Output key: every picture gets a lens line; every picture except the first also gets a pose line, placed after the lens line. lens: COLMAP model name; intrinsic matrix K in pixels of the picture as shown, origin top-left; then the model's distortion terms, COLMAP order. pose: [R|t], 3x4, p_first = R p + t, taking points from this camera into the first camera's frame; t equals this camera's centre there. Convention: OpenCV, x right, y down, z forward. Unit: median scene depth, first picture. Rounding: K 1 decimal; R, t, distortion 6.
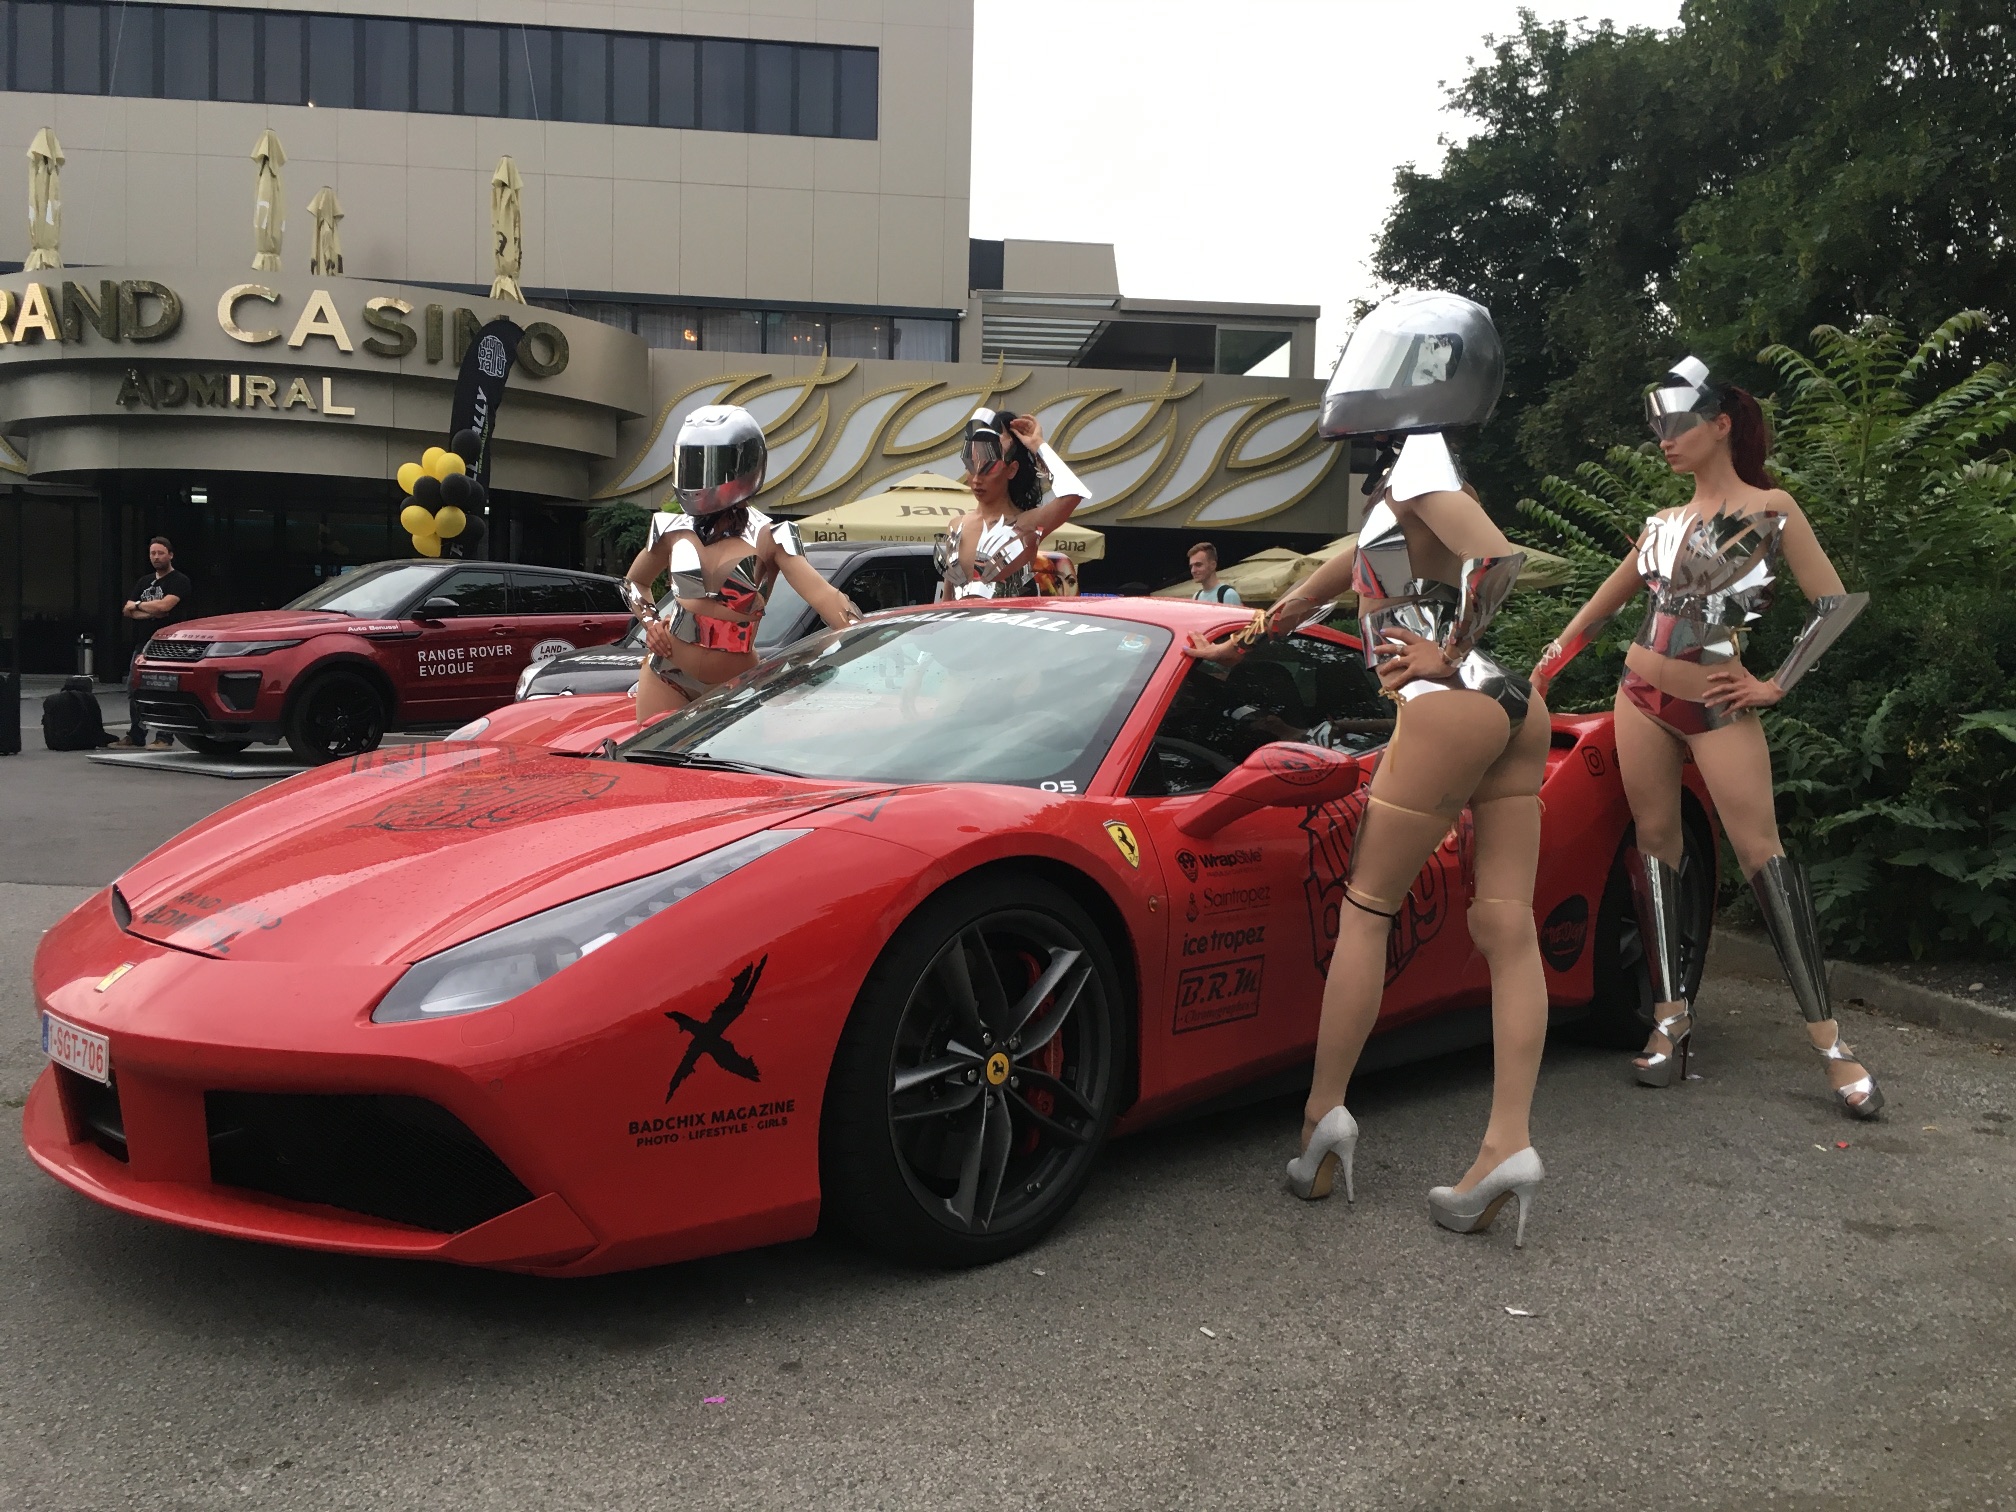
lens RADIAL K [[1725.7, 0, 1008.0], [0, 1725.7, 755.6], [0, 0, 1]] dist [0.081155, -0.123468]
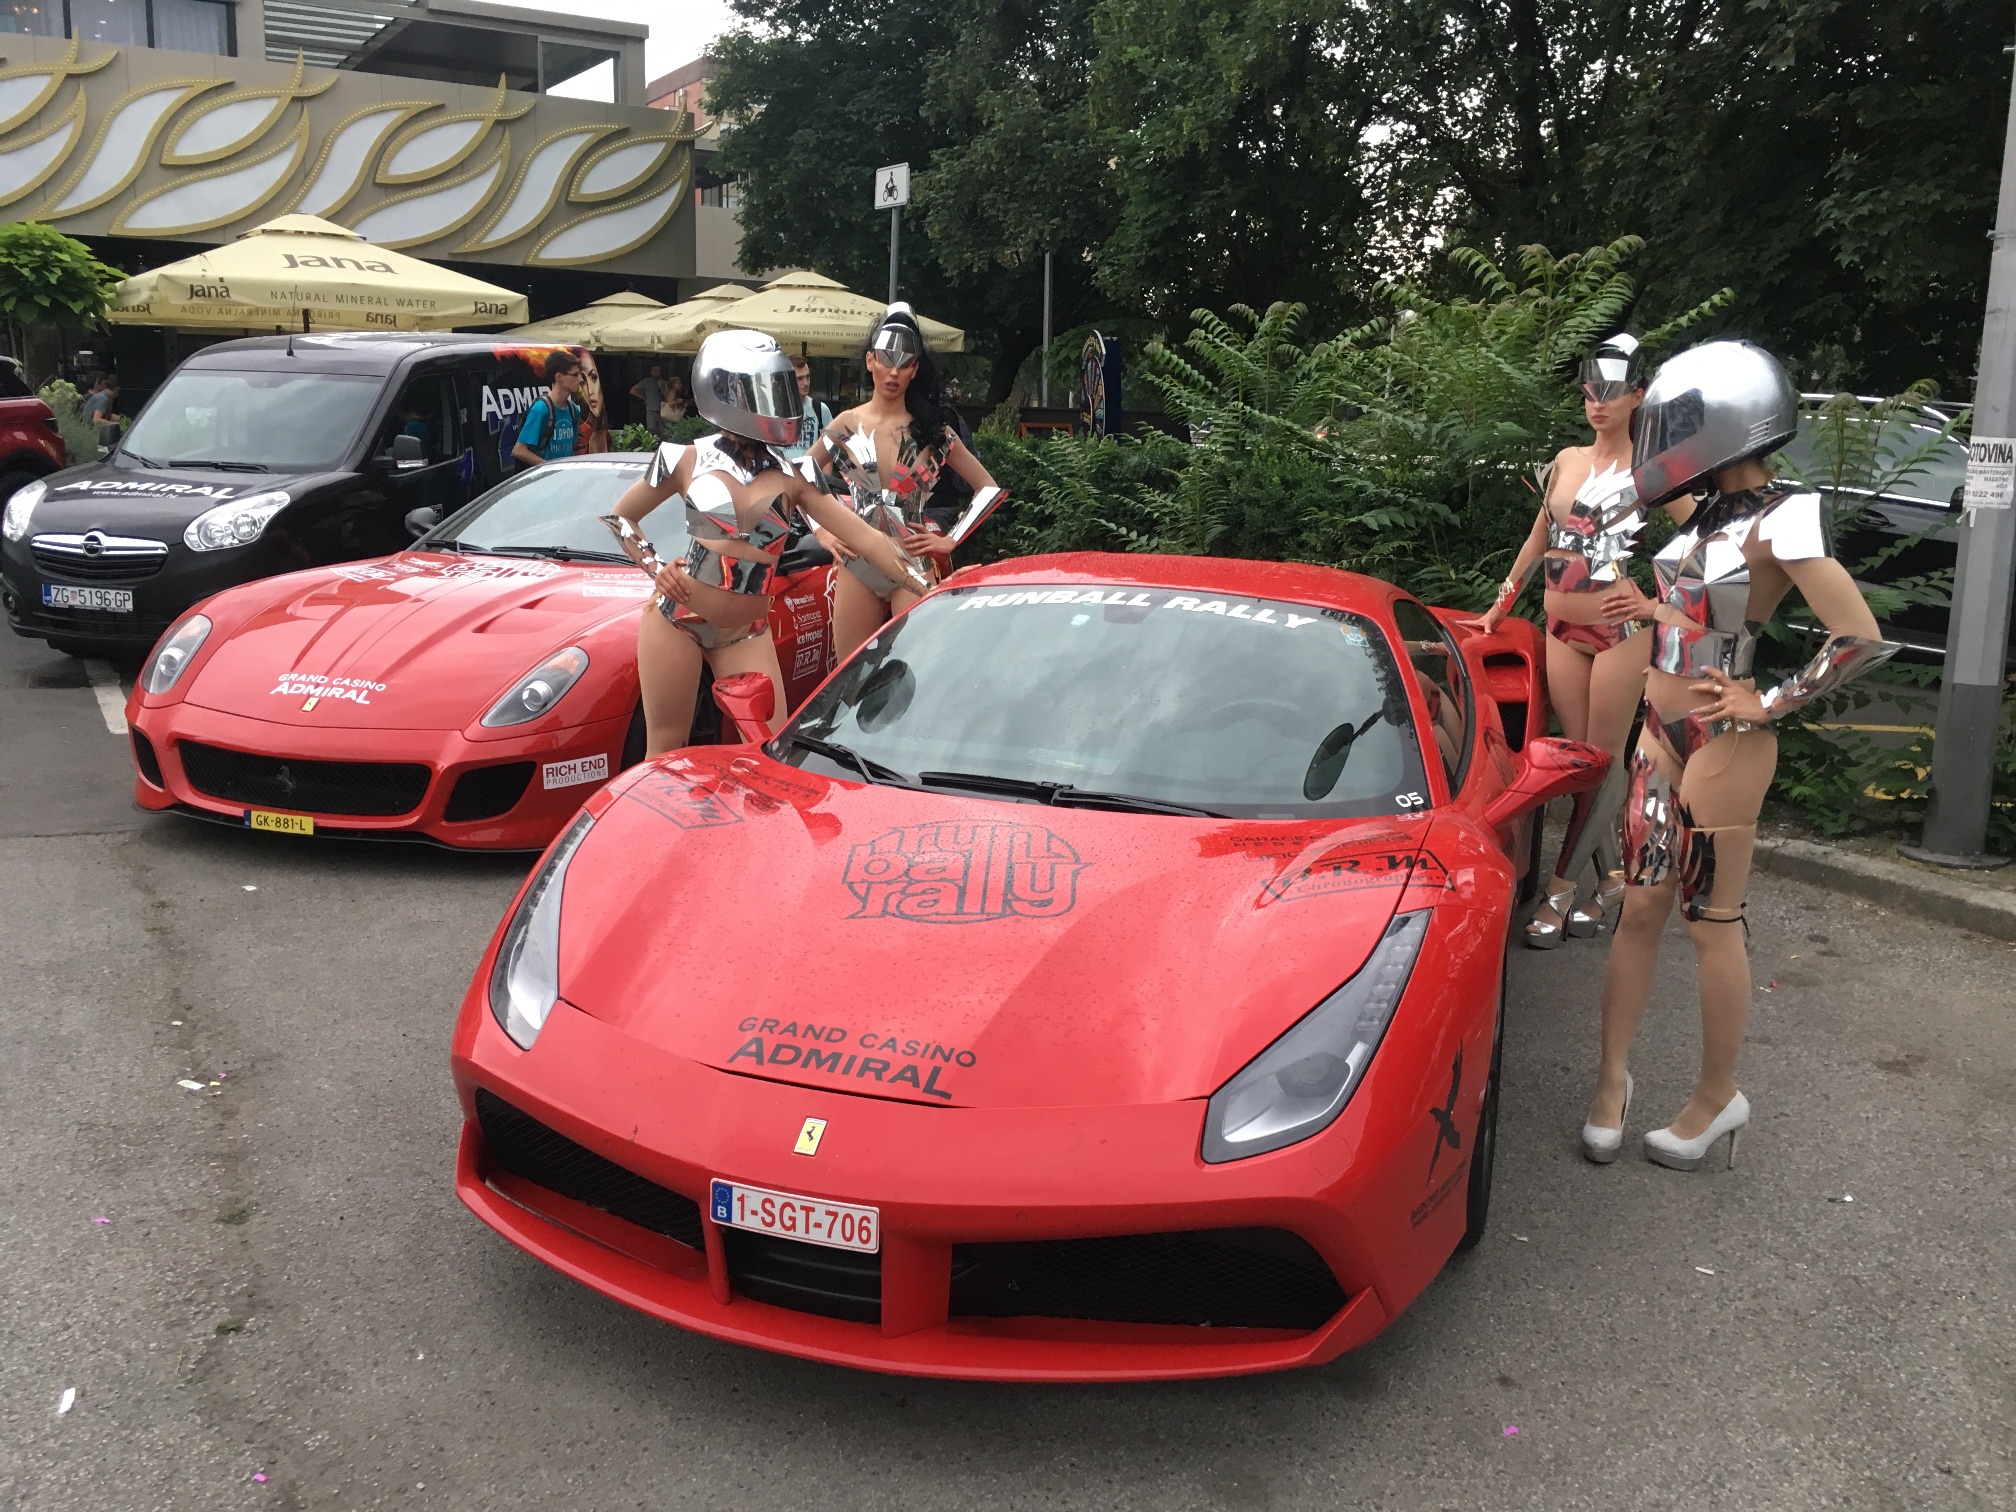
lens RADIAL K [[1725.7, 0, 1007.7], [0, 1725.7, 749.0], [0, 0, 1]] dist [0.081155, -0.123468]
pose [[0.908674, -0.079220, 0.409921, -0.146121], [0.014300, 0.987163, 0.159077, -0.043200], [-0.417260, -0.138688, 0.898142, 0.024421]]
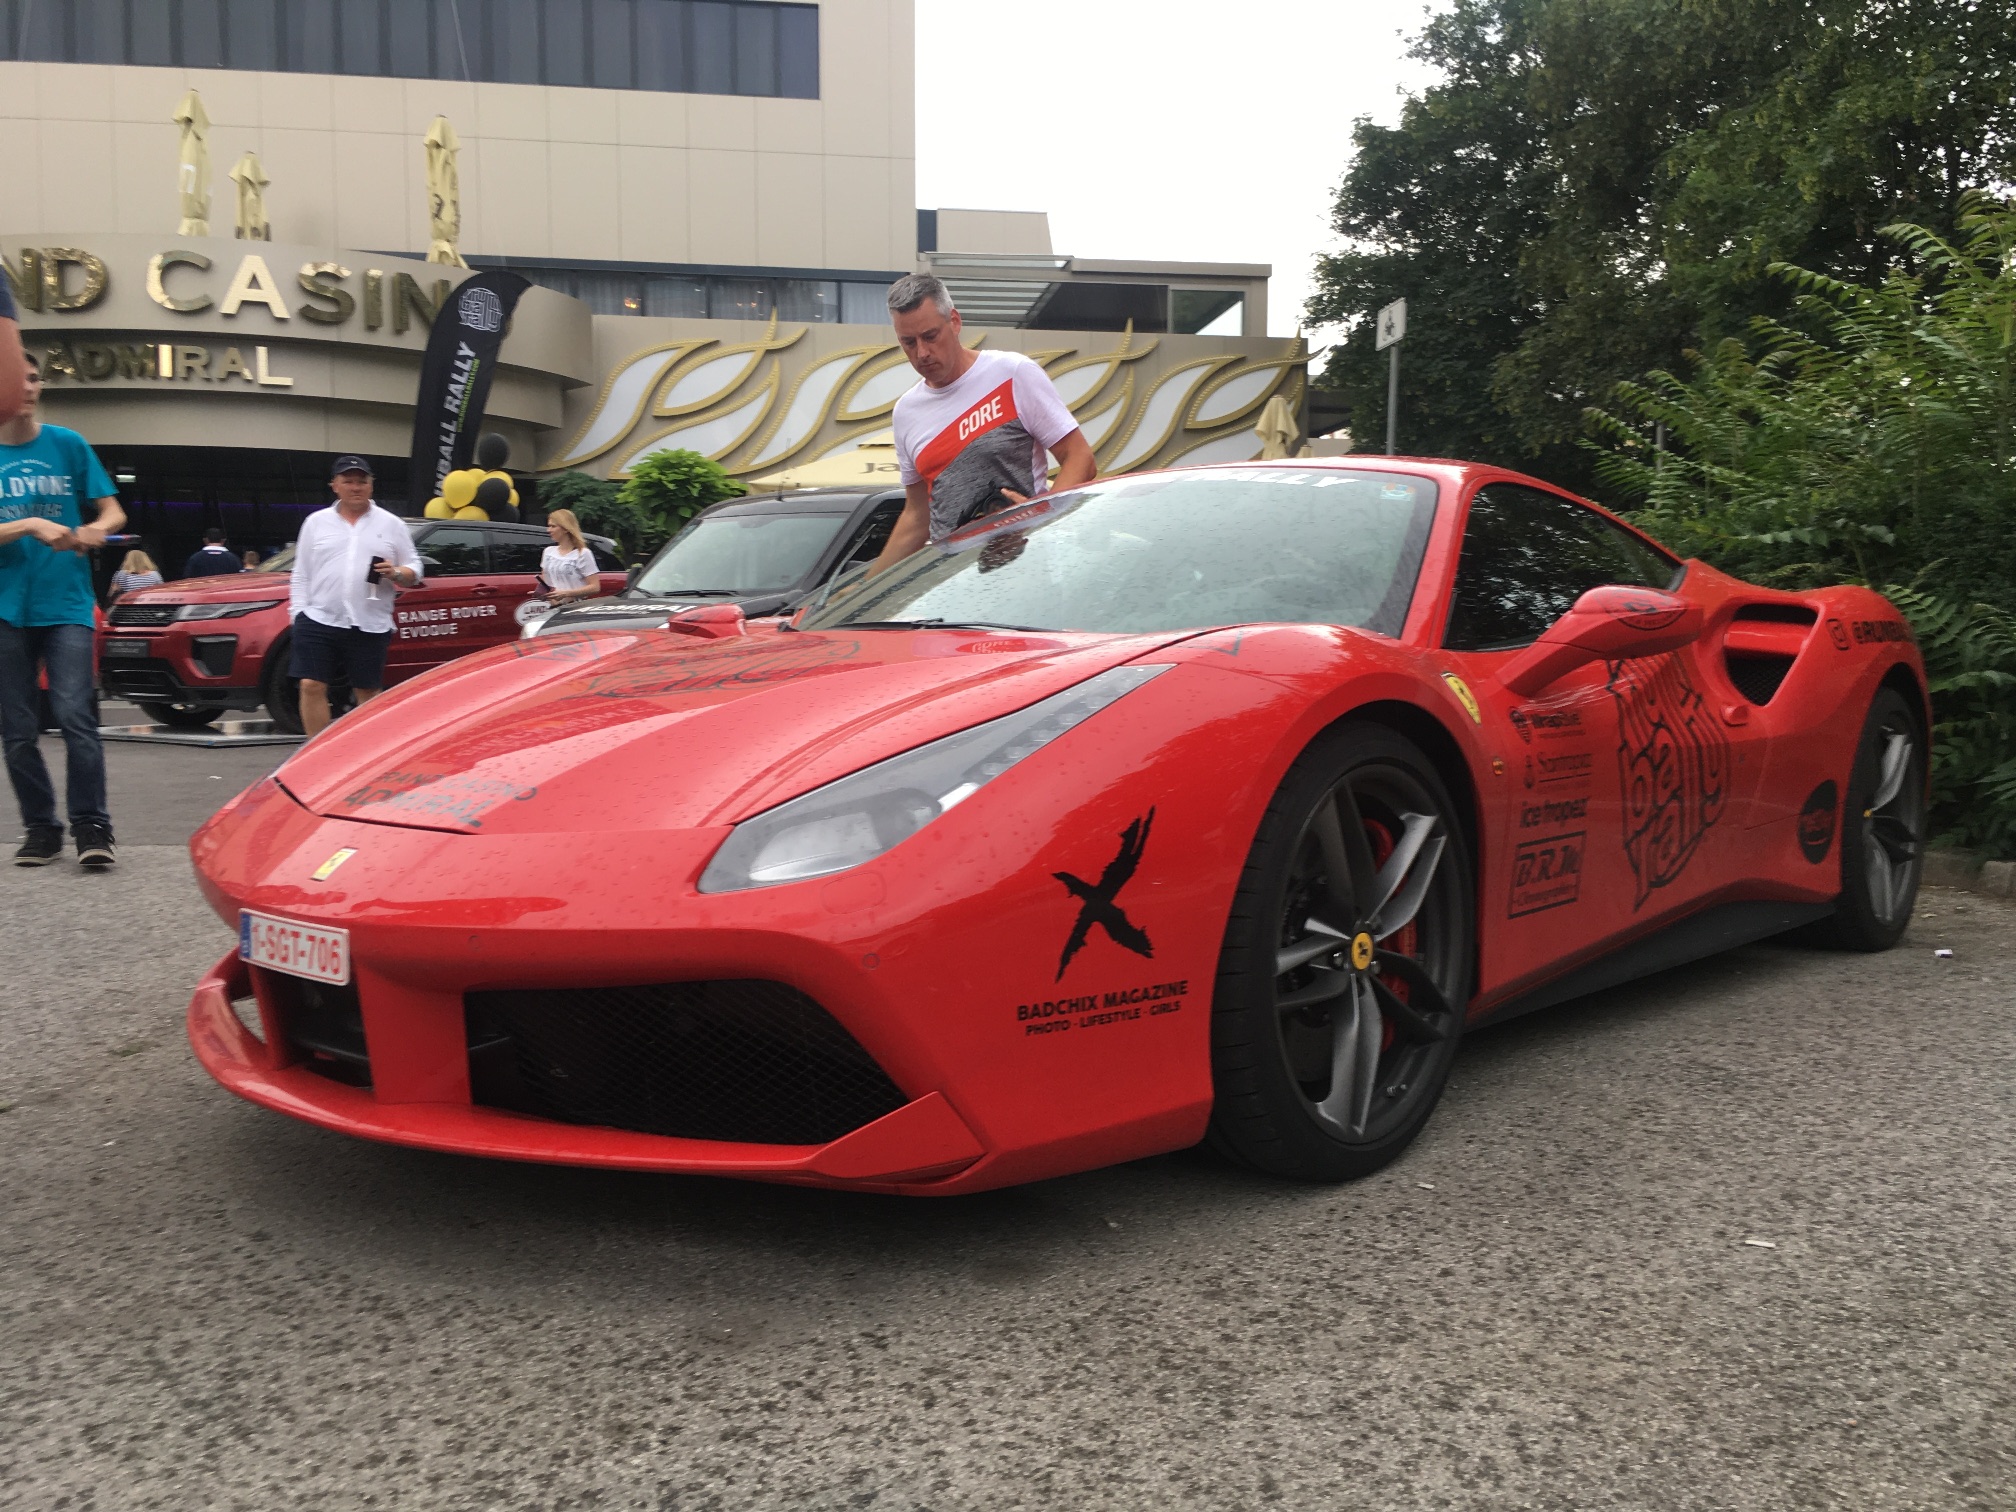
lens RADIAL K [[1725.7, 0, 1010.5], [0, 1725.7, 757.9], [0, 0, 1]] dist [0.081155, -0.123468]
pose [[0.998810, -0.024979, 0.041892, -0.041666], [0.024452, 0.999616, 0.013057, 0.013705], [-0.042202, -0.012017, 0.999037, 0.030055]]
